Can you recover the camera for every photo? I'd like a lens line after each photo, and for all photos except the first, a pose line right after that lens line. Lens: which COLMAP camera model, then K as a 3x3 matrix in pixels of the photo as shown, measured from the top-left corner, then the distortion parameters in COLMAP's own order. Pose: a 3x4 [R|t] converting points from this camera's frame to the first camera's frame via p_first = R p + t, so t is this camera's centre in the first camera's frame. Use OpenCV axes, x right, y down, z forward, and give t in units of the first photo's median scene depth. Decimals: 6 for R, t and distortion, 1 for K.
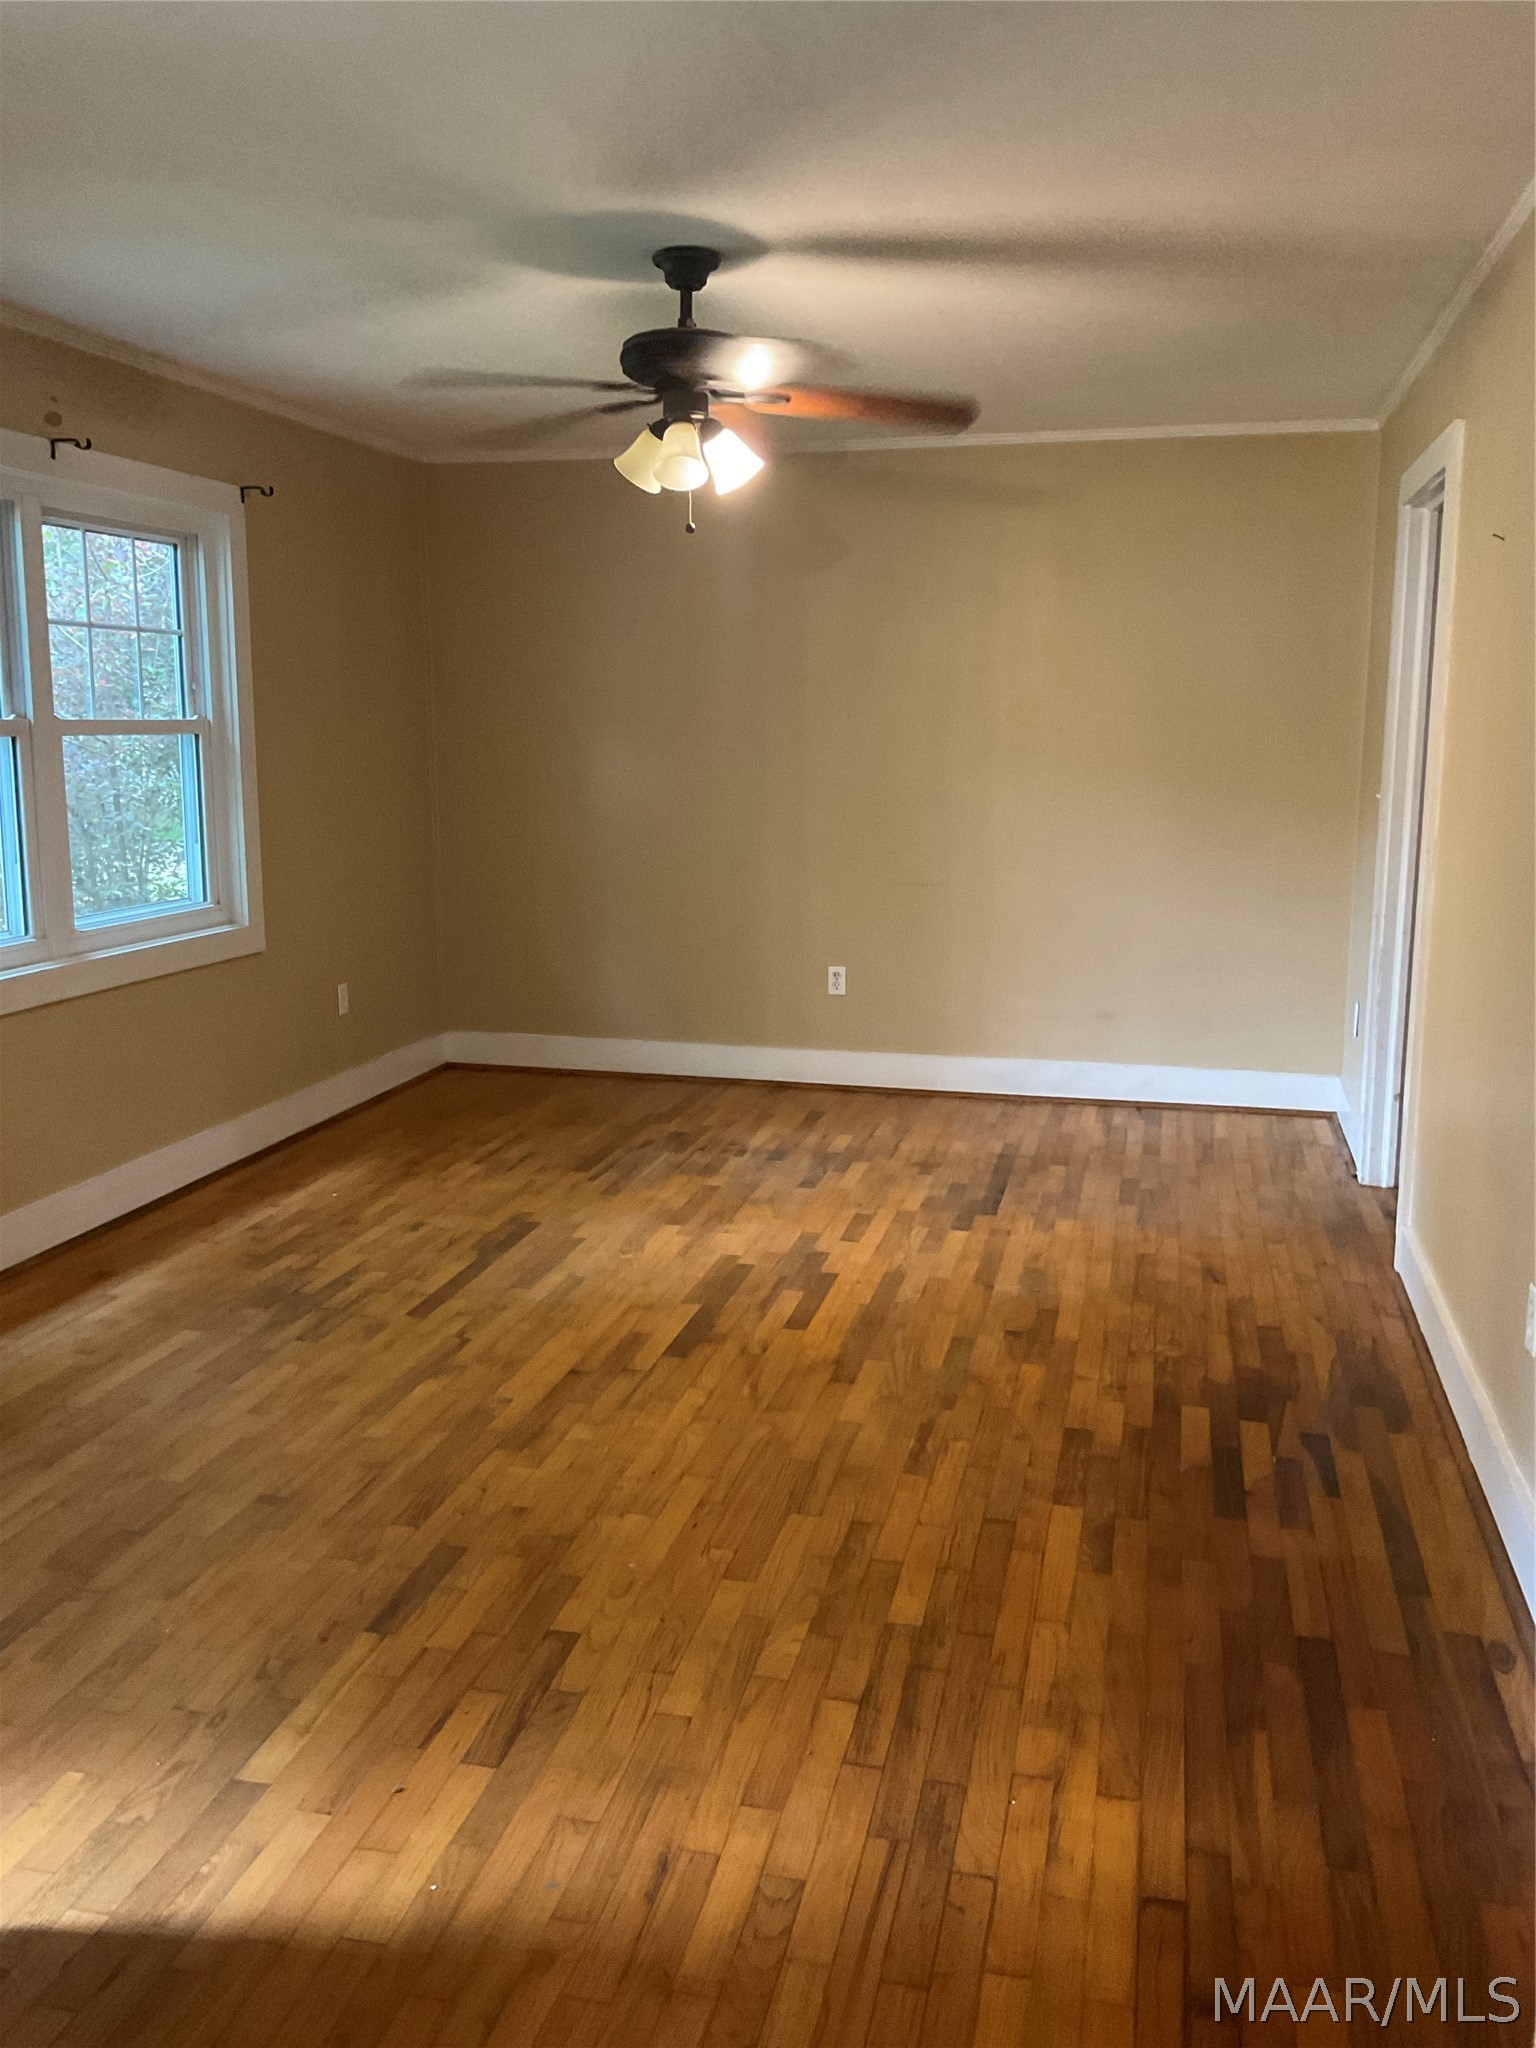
lens RADIAL K [[1699.3, 0, 769.0], [0, 1699.3, 1011.9], [0, 0, 1]] dist [0.128242, -0.246694]
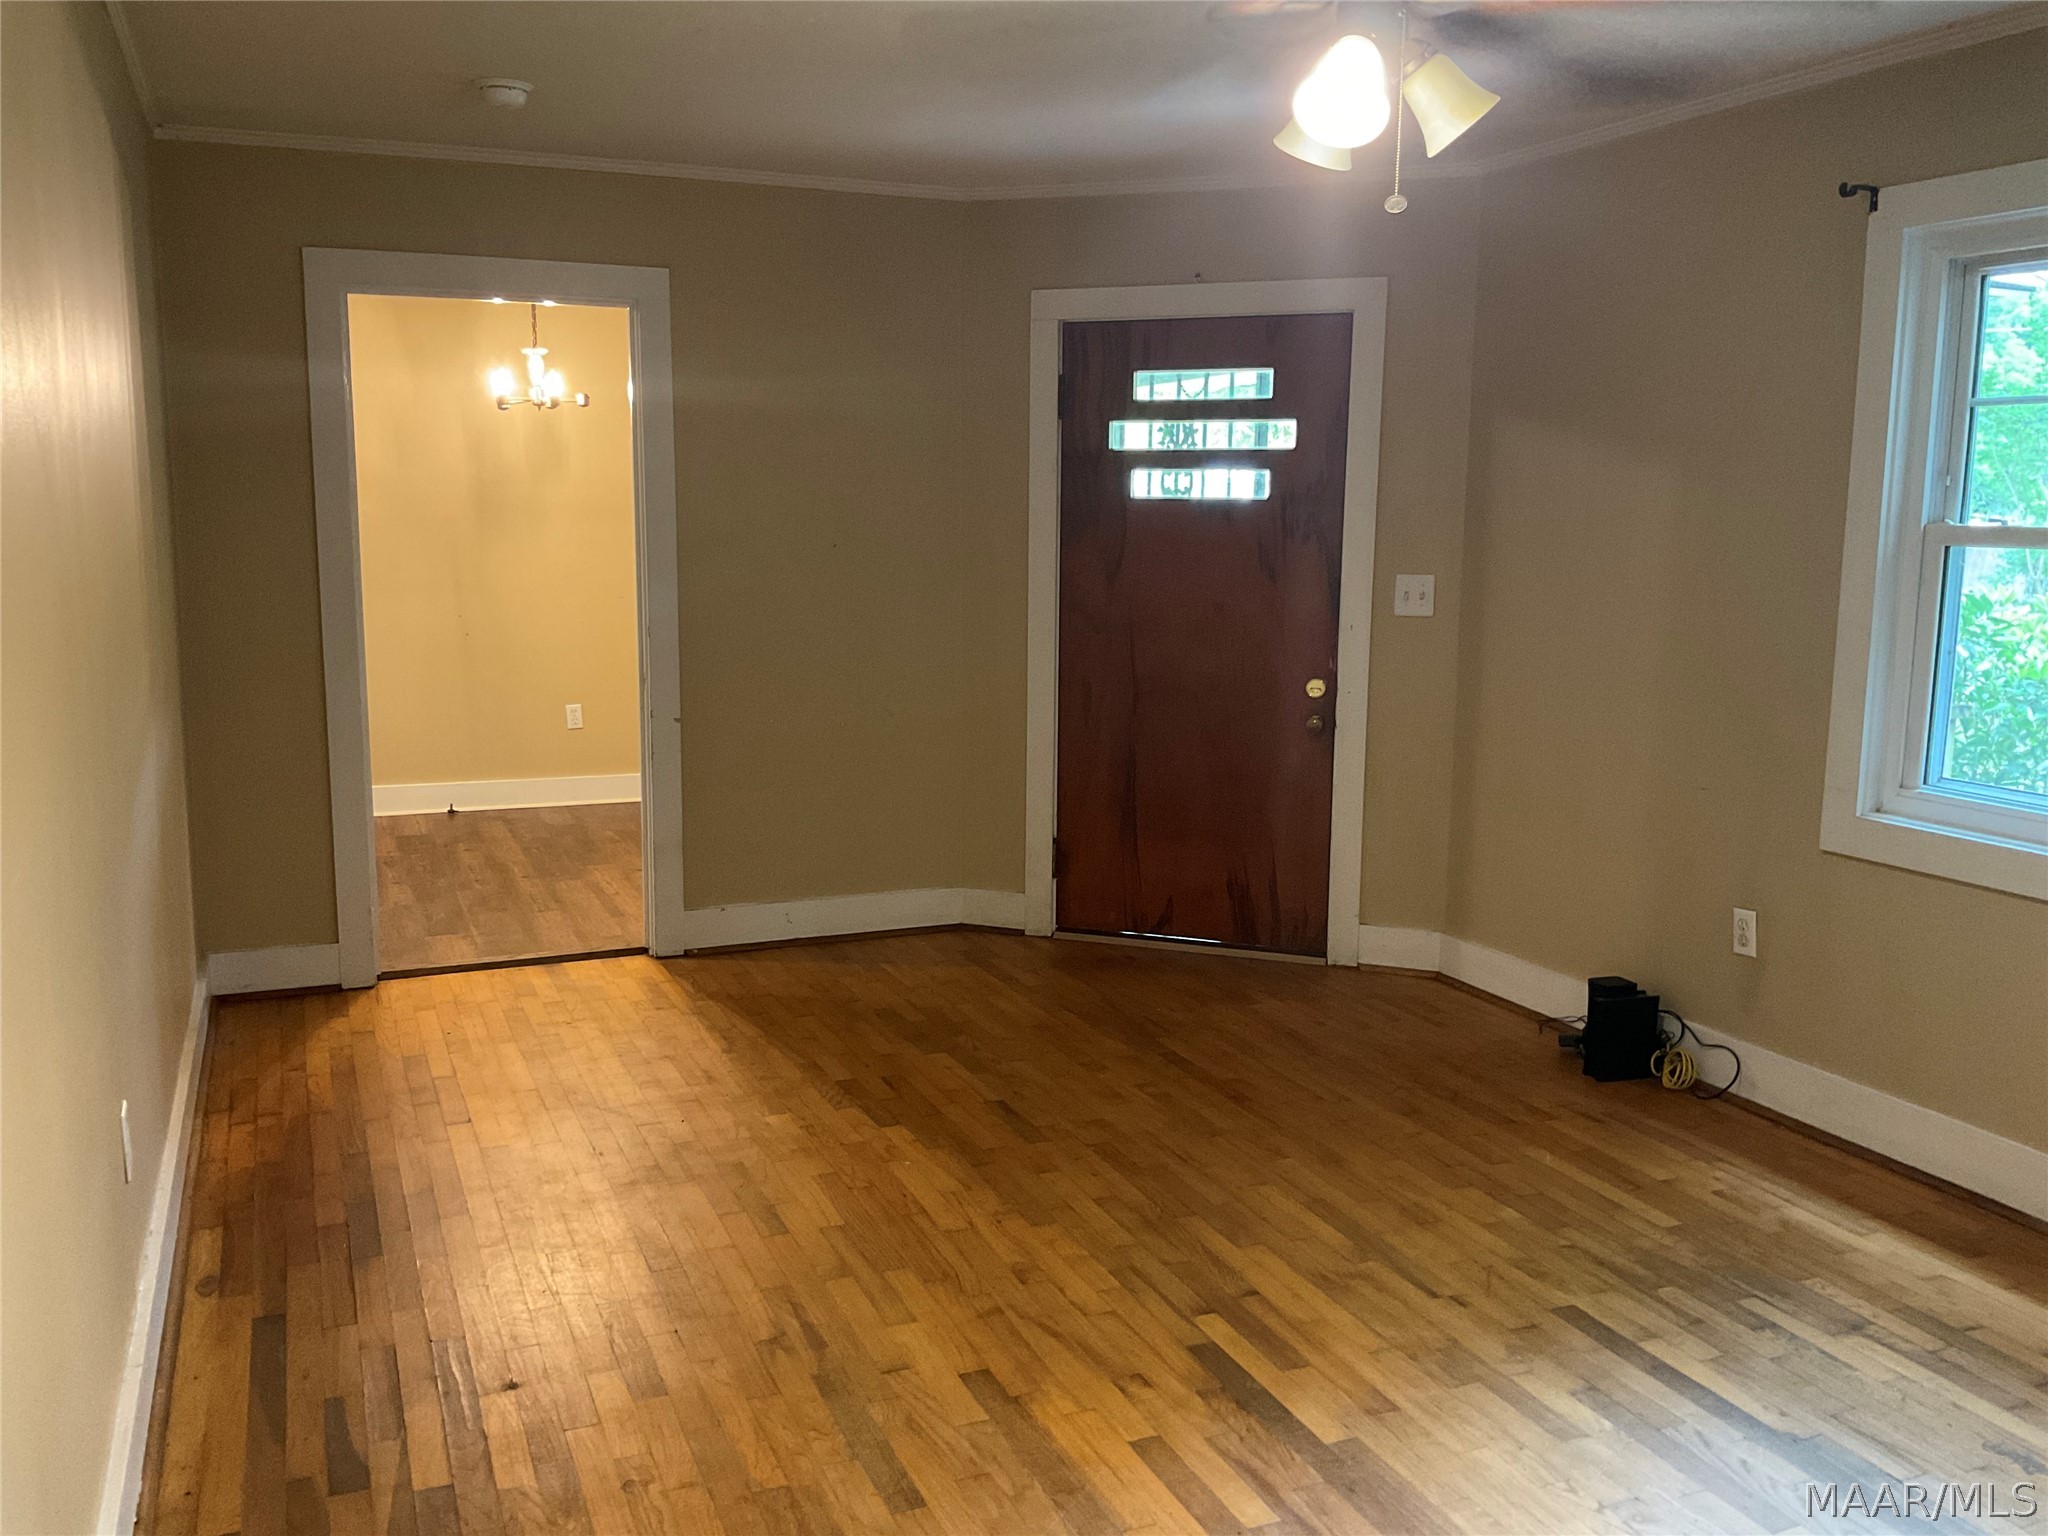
lens RADIAL K [[1699.3, 0, 1024.0], [0, 1699.3, 768.0], [0, 0, 1]] dist [0.128242, -0.246694]
pose [[-0.806385, 0.080512, -0.585885, 0.444928], [-0.108735, 0.953616, 0.280703, -0.256535], [0.581309, 0.290060, -0.760227, 1.484680]]
